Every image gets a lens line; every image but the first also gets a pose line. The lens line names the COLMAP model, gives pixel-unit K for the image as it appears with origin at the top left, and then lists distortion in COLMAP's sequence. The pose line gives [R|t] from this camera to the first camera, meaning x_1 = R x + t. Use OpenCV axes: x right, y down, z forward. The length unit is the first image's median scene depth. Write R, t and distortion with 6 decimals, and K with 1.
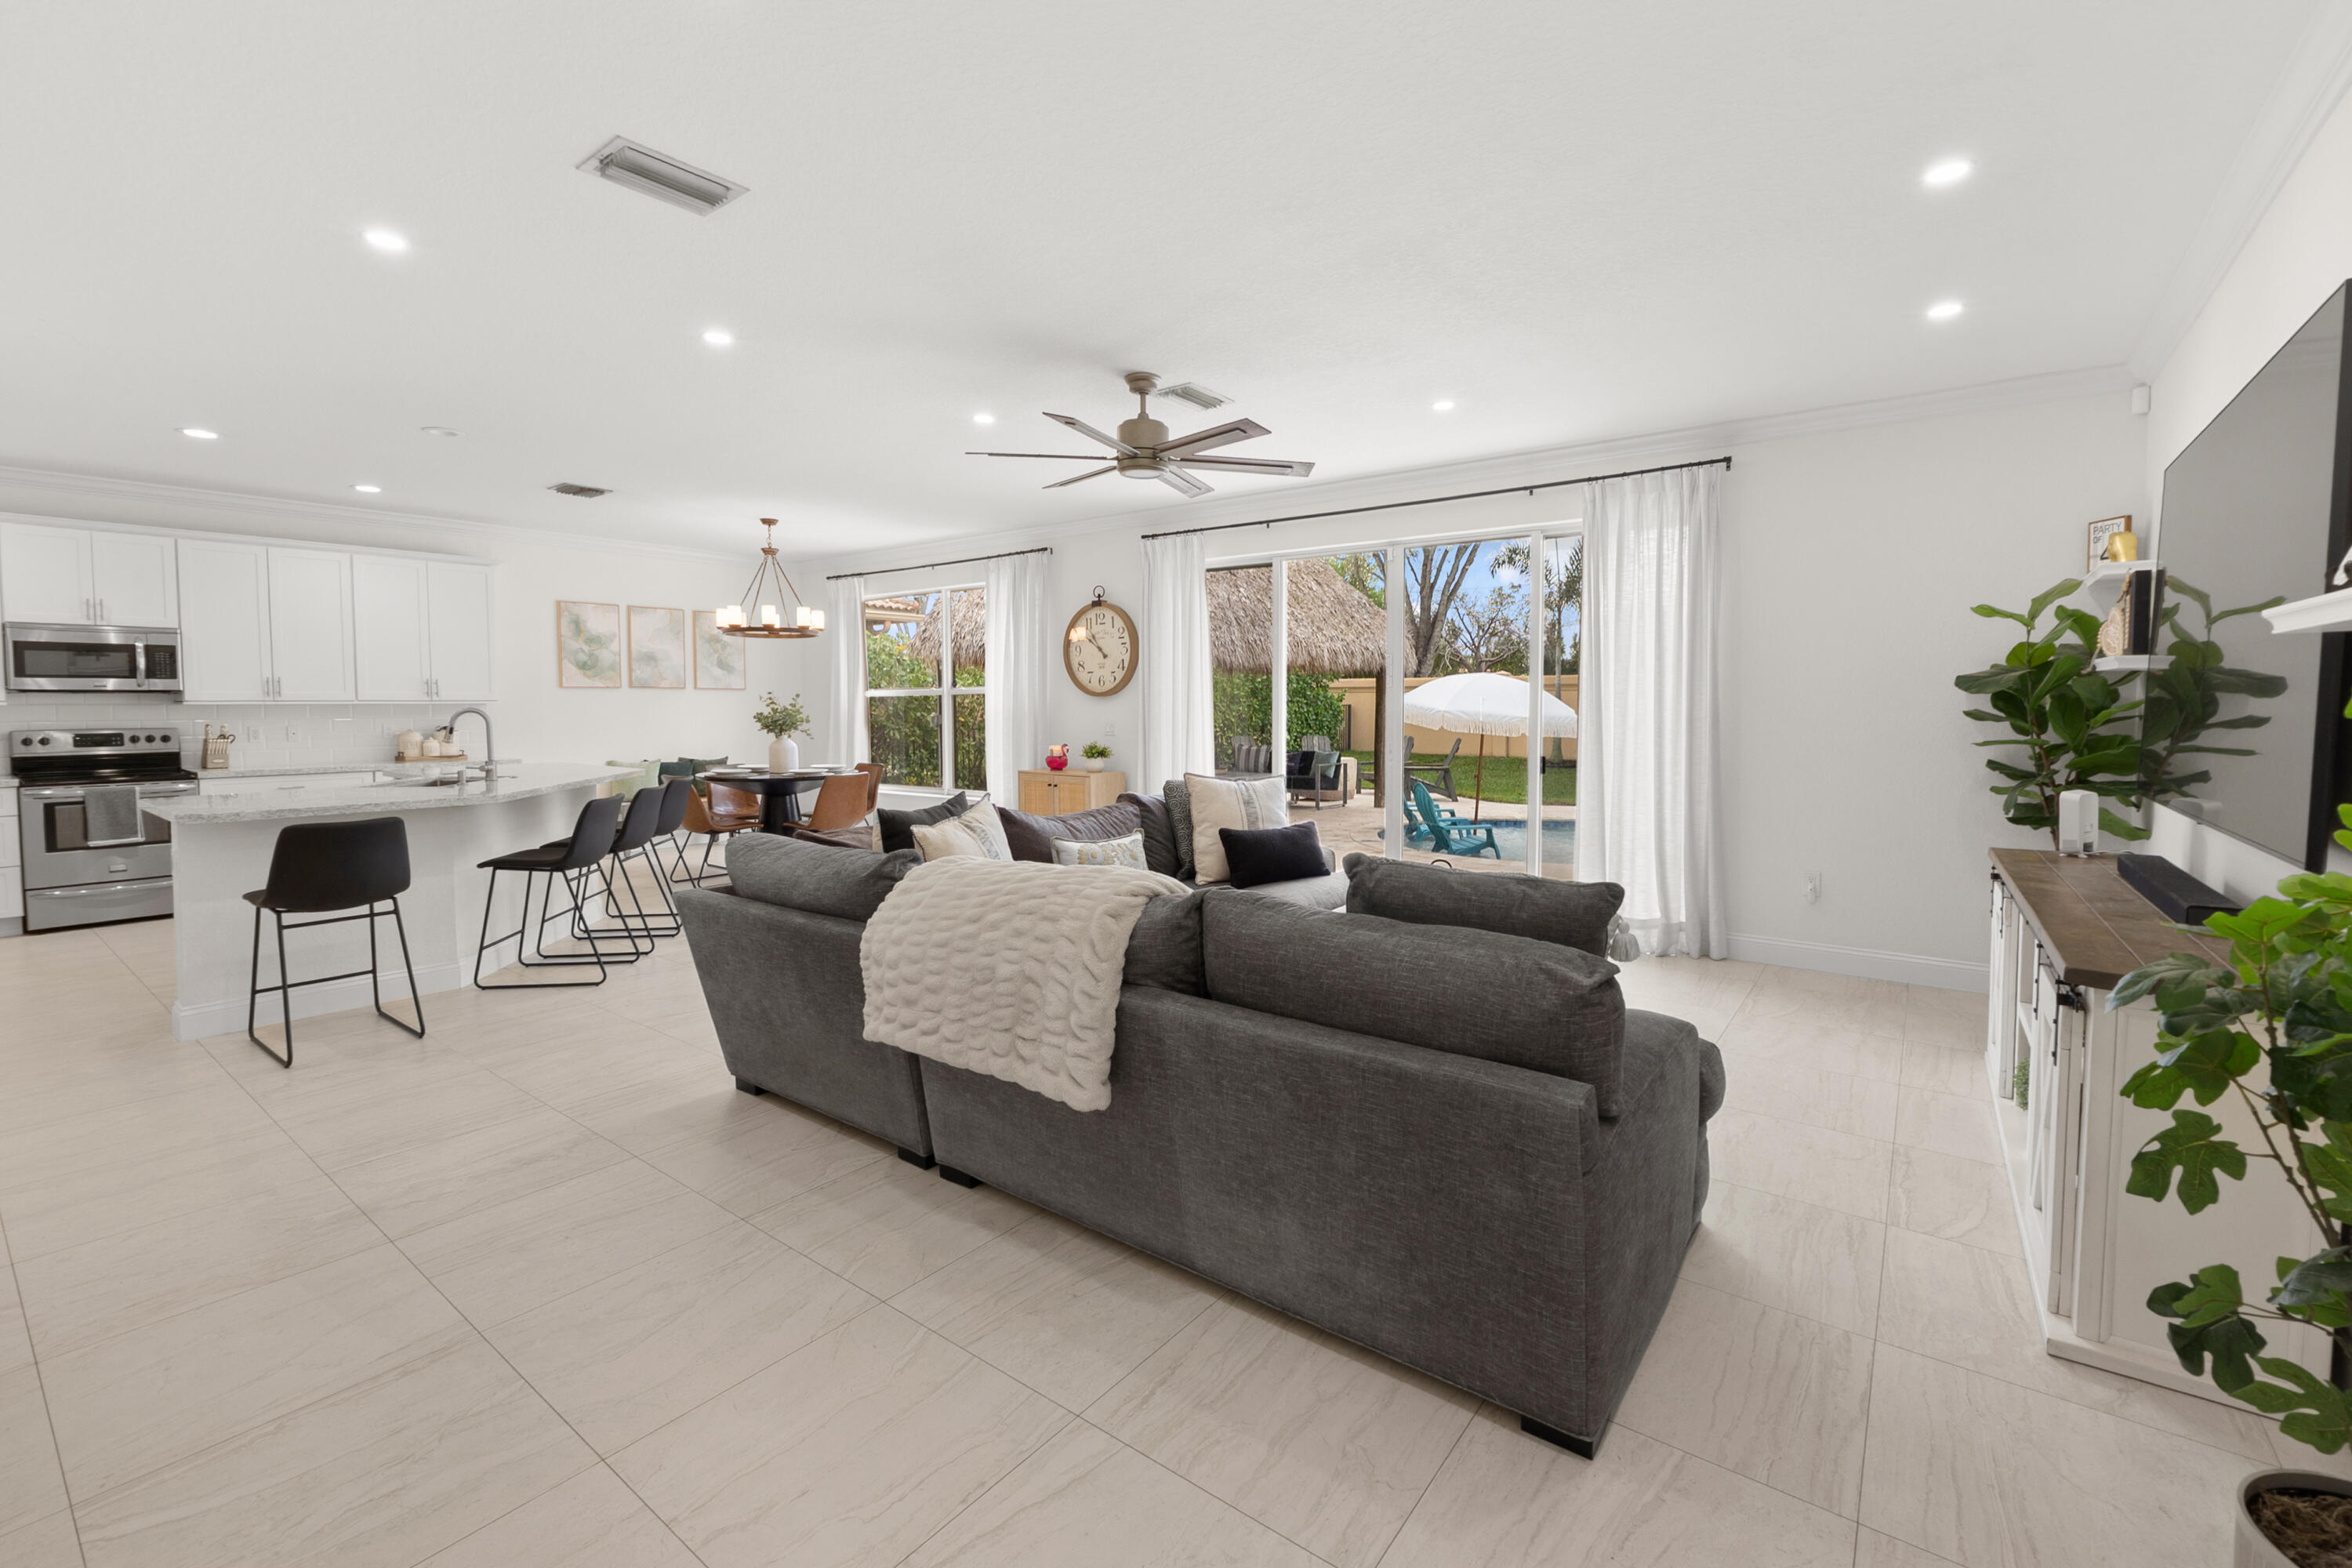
lens RADIAL K [[997.5, 0, 1179.9], [0, 997.5, 746.9], [0, 0, 1]] dist [-0.010794, -0.000364]
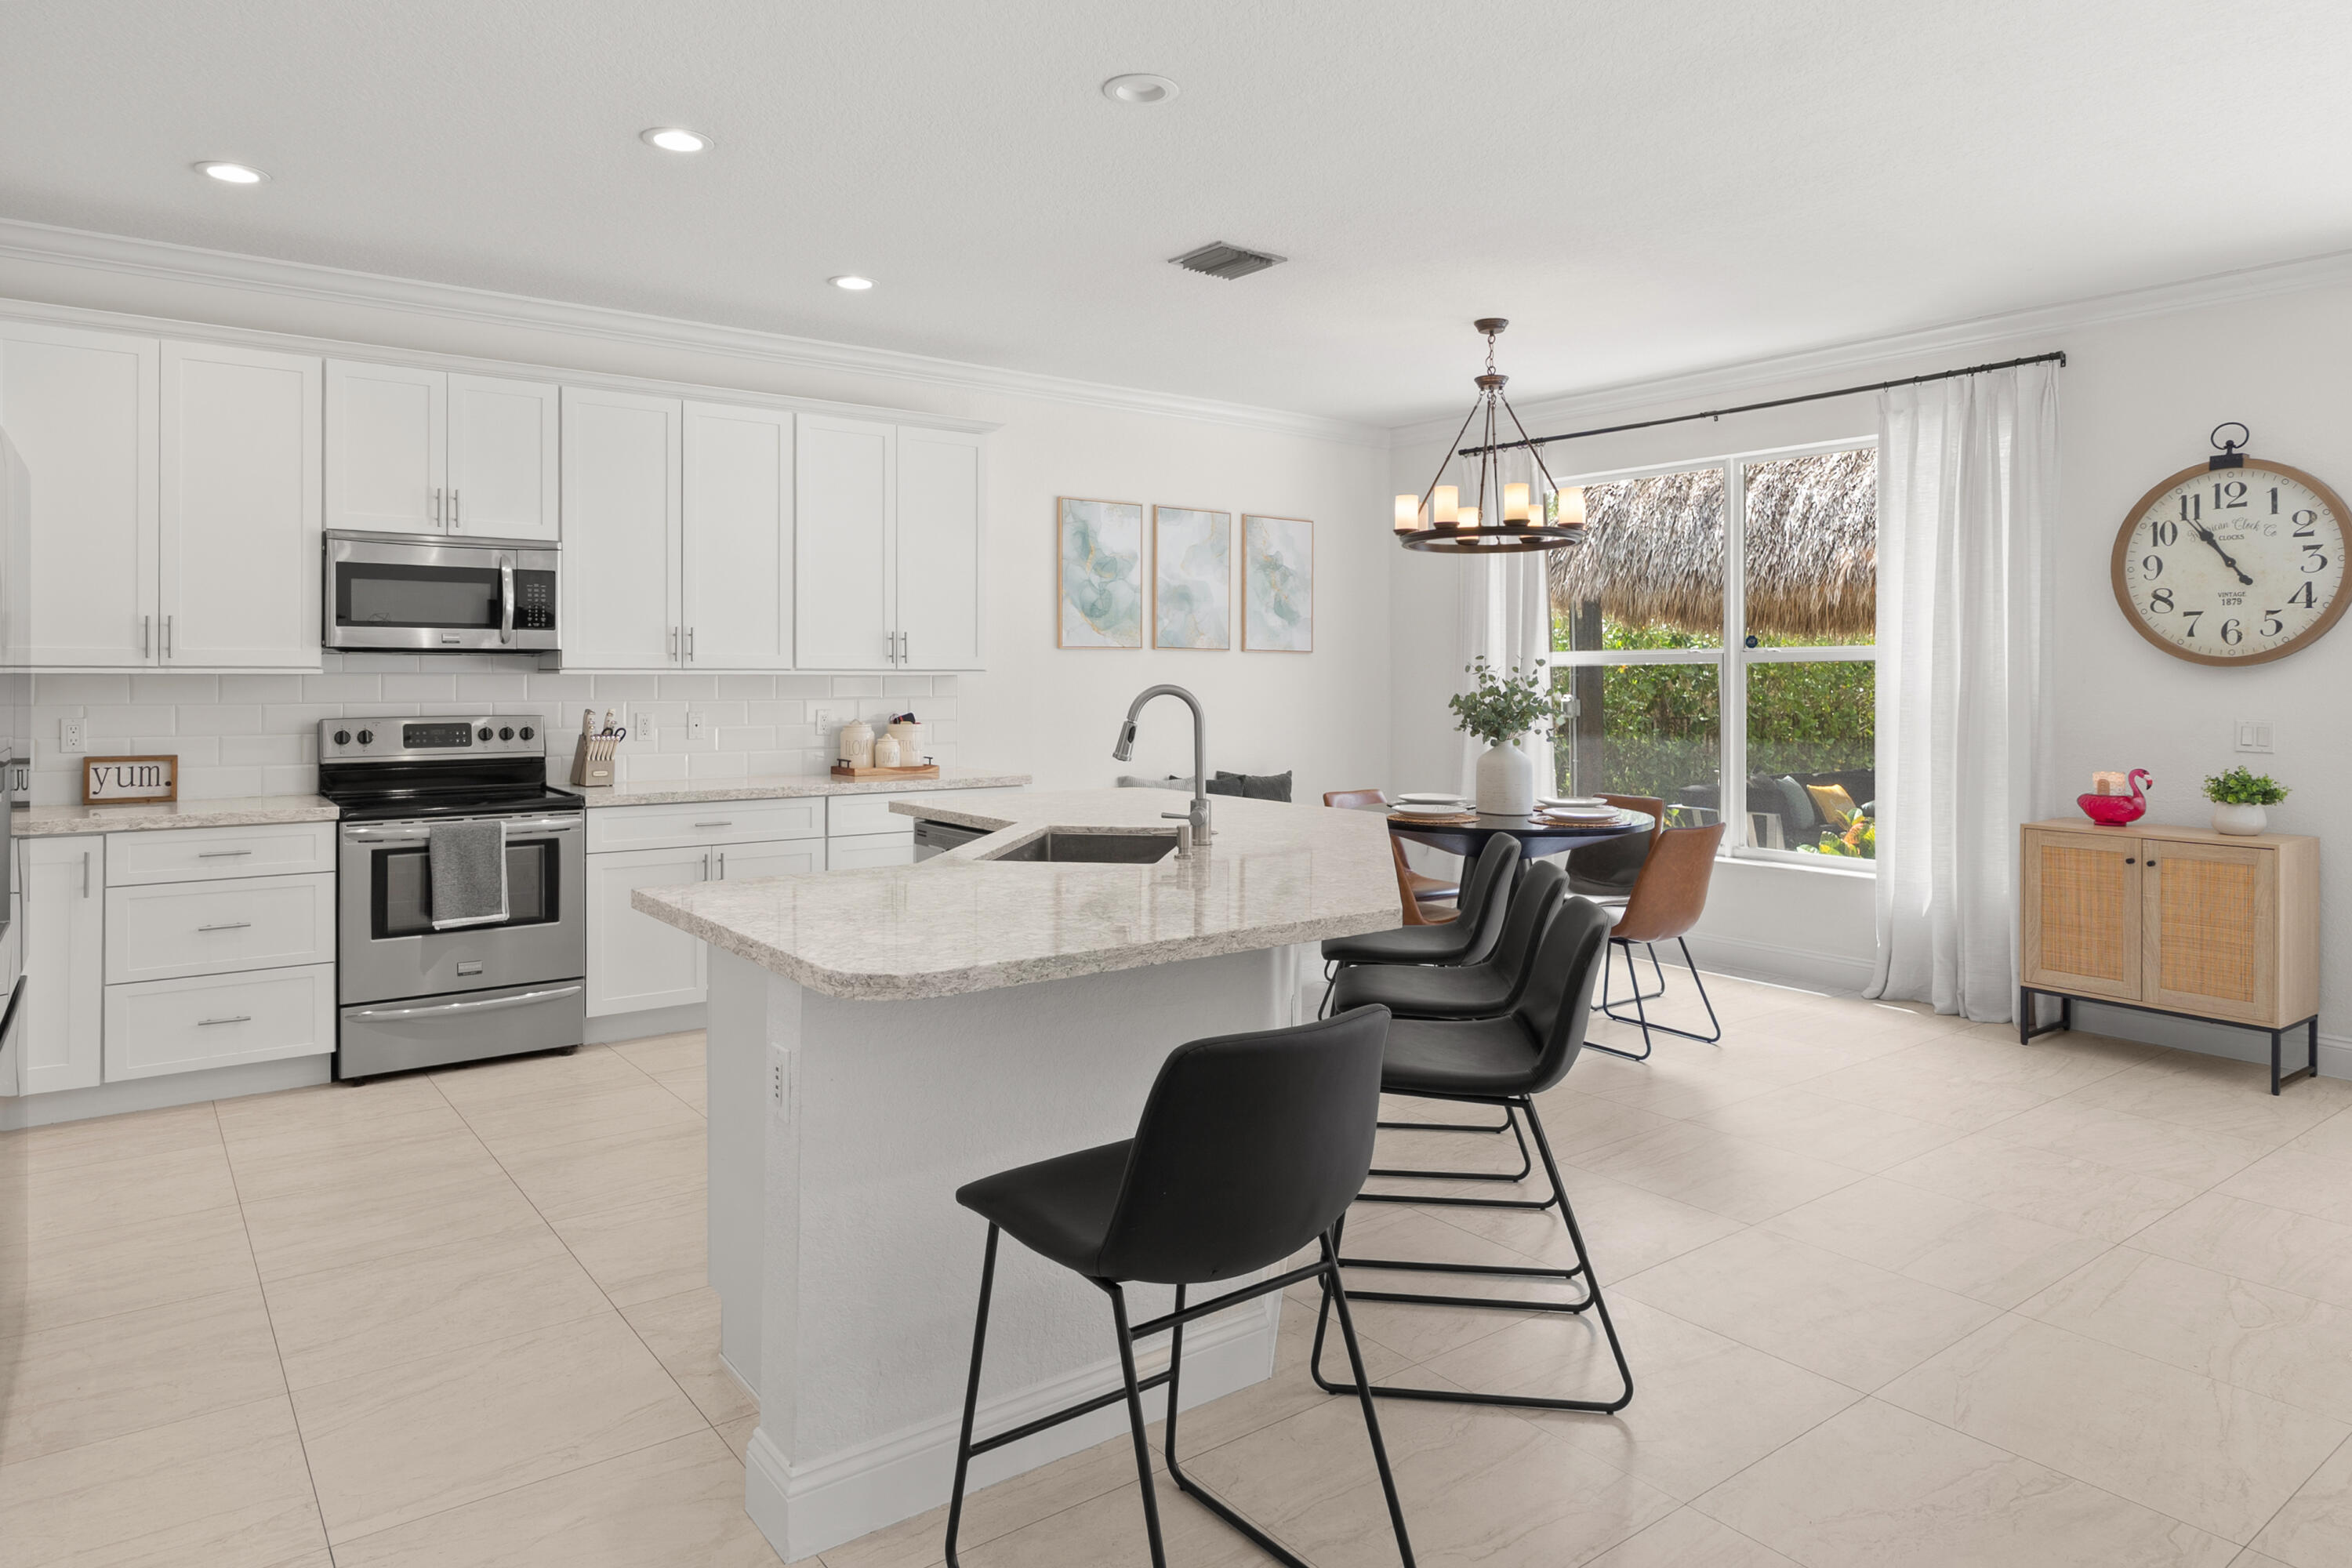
lens RADIAL K [[1422.5, 0, 1173.3], [0, 1422.5, 675.6], [0, 0, 1]] dist [-0.003957, -0.000647]
pose [[0.962346, 0.004338, -0.271793, -0.434970], [-0.016535, 0.998955, -0.042602, -0.012974], [0.271325, 0.045492, 0.961412, 0.298457]]
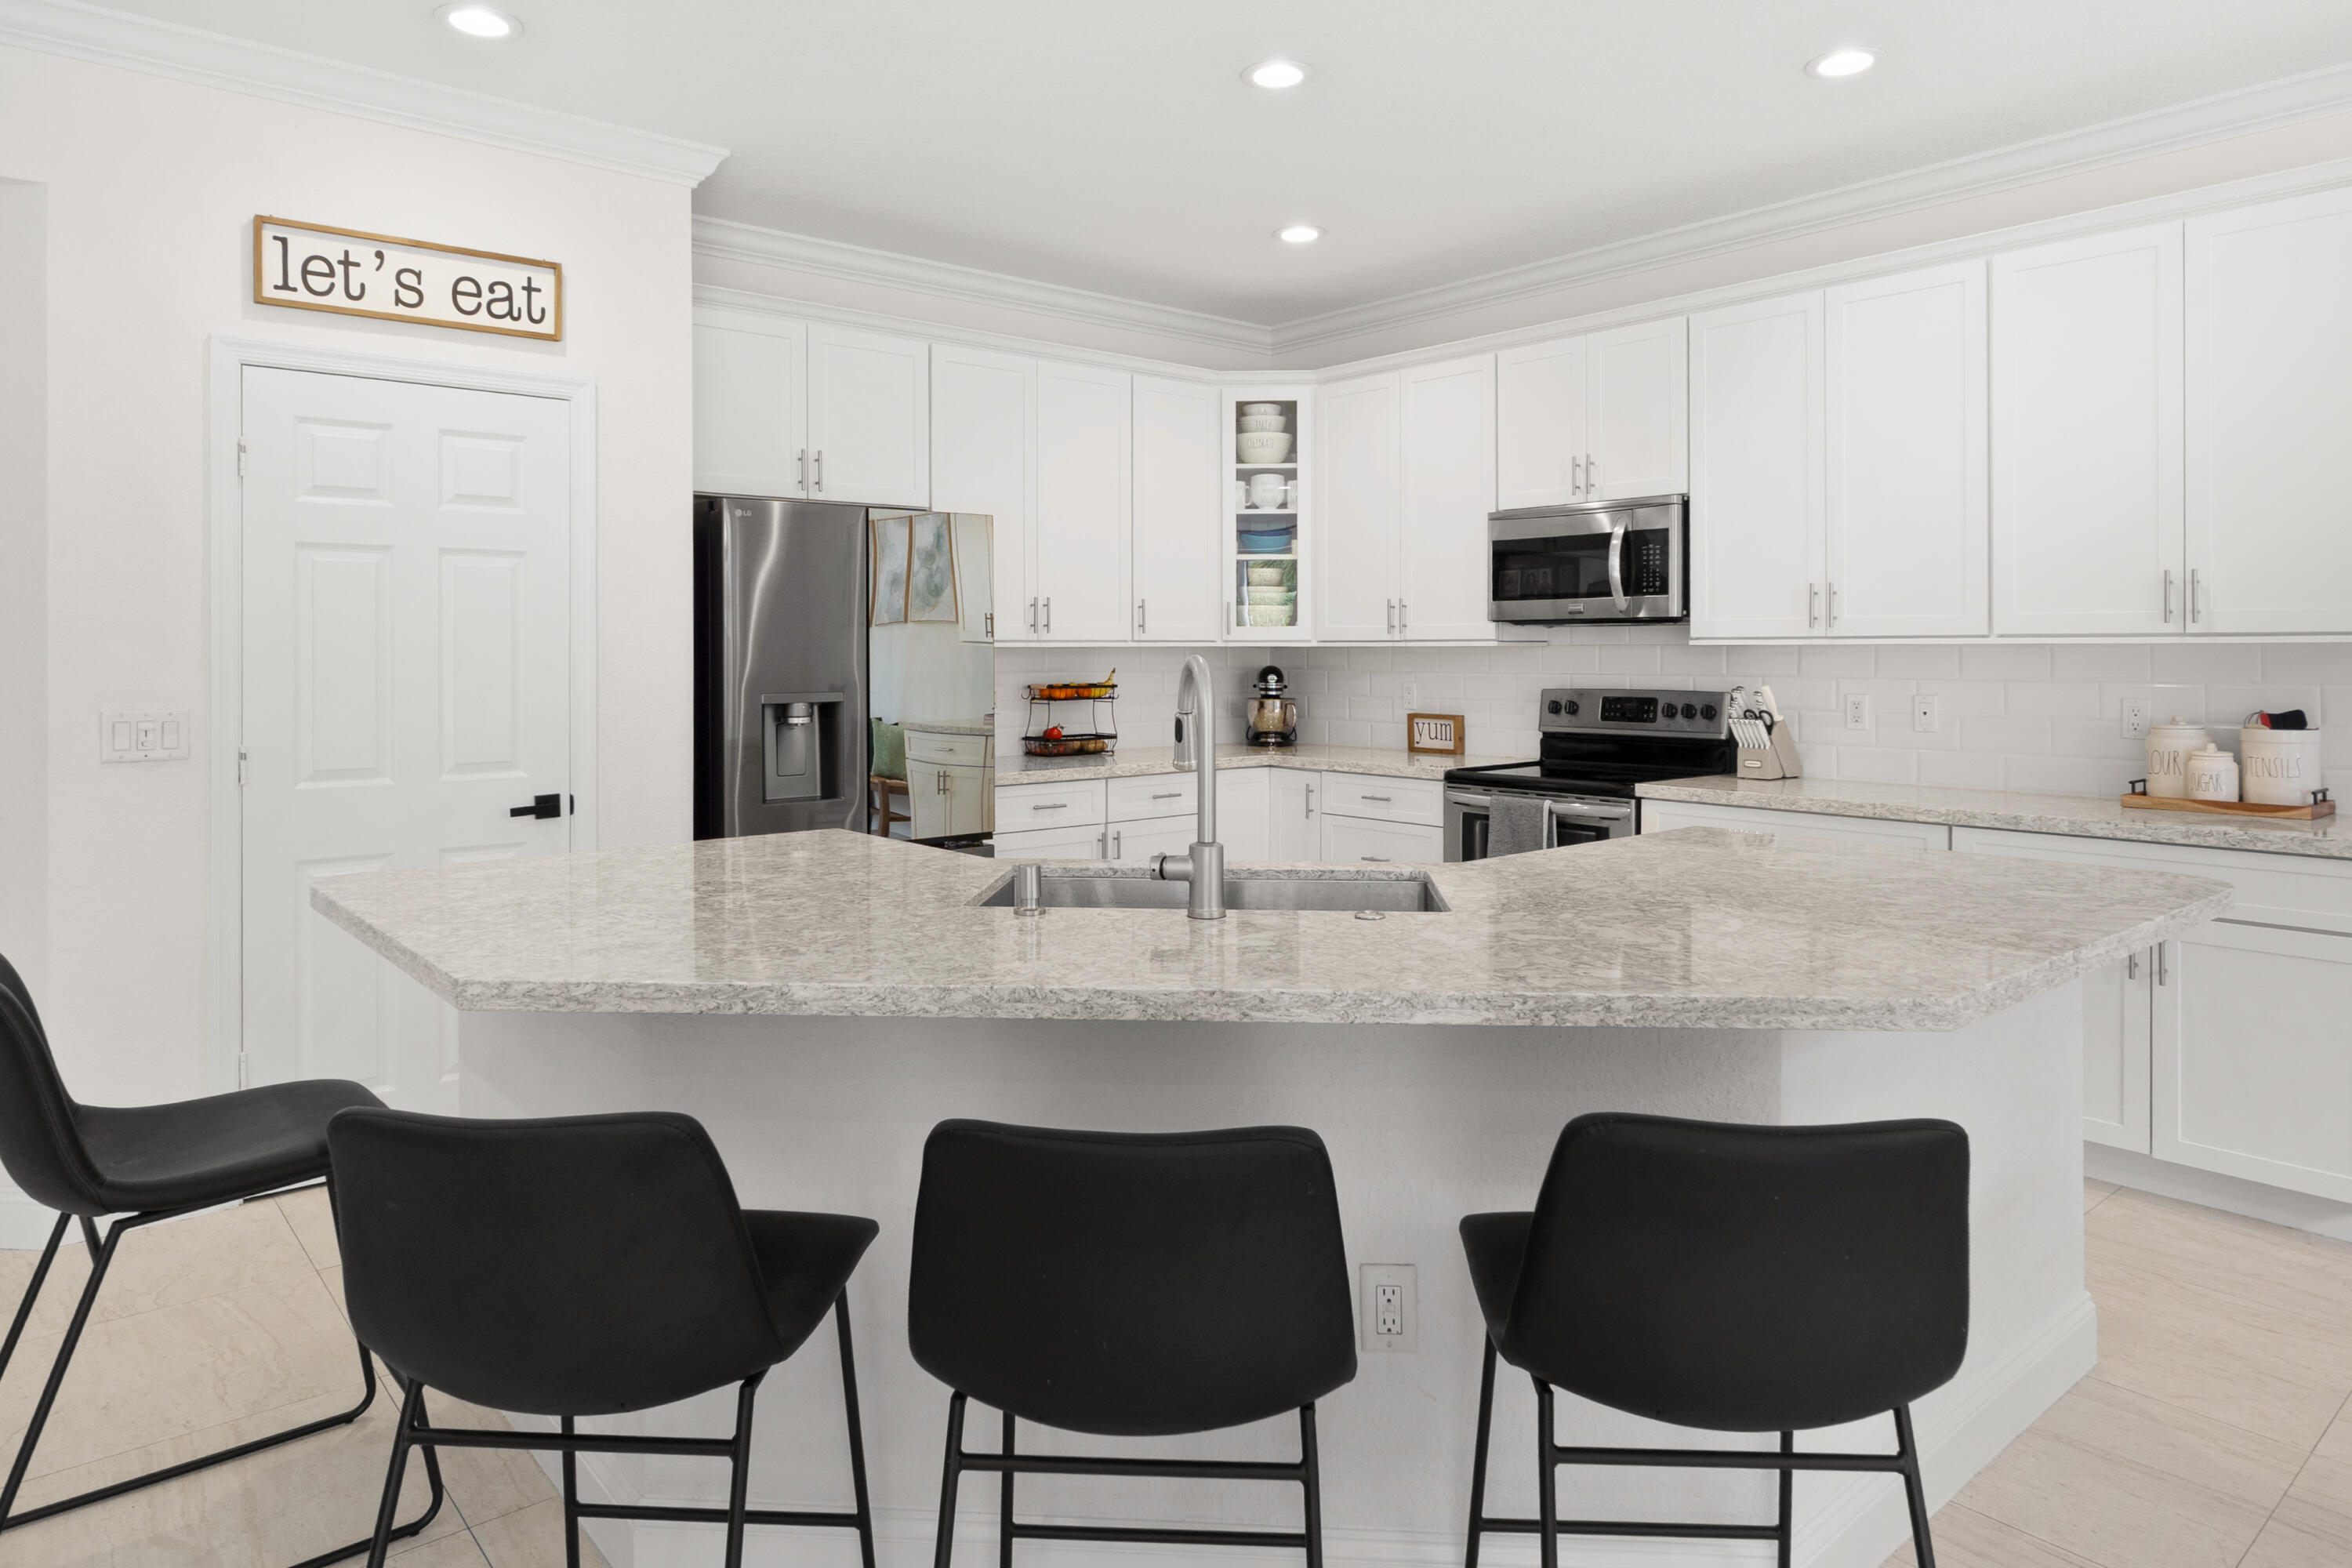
lens RADIAL K [[1418.7, 0, 1170.3], [0, 1418.7, 642.8], [0, 0, 1]] dist [-0.004271, -0.000118]
pose [[-0.208210, -0.000550, -0.978084, -0.248658], [-0.040885, 0.999131, 0.008142, -0.038745], [0.977229, 0.041684, -0.208052, 0.871446]]
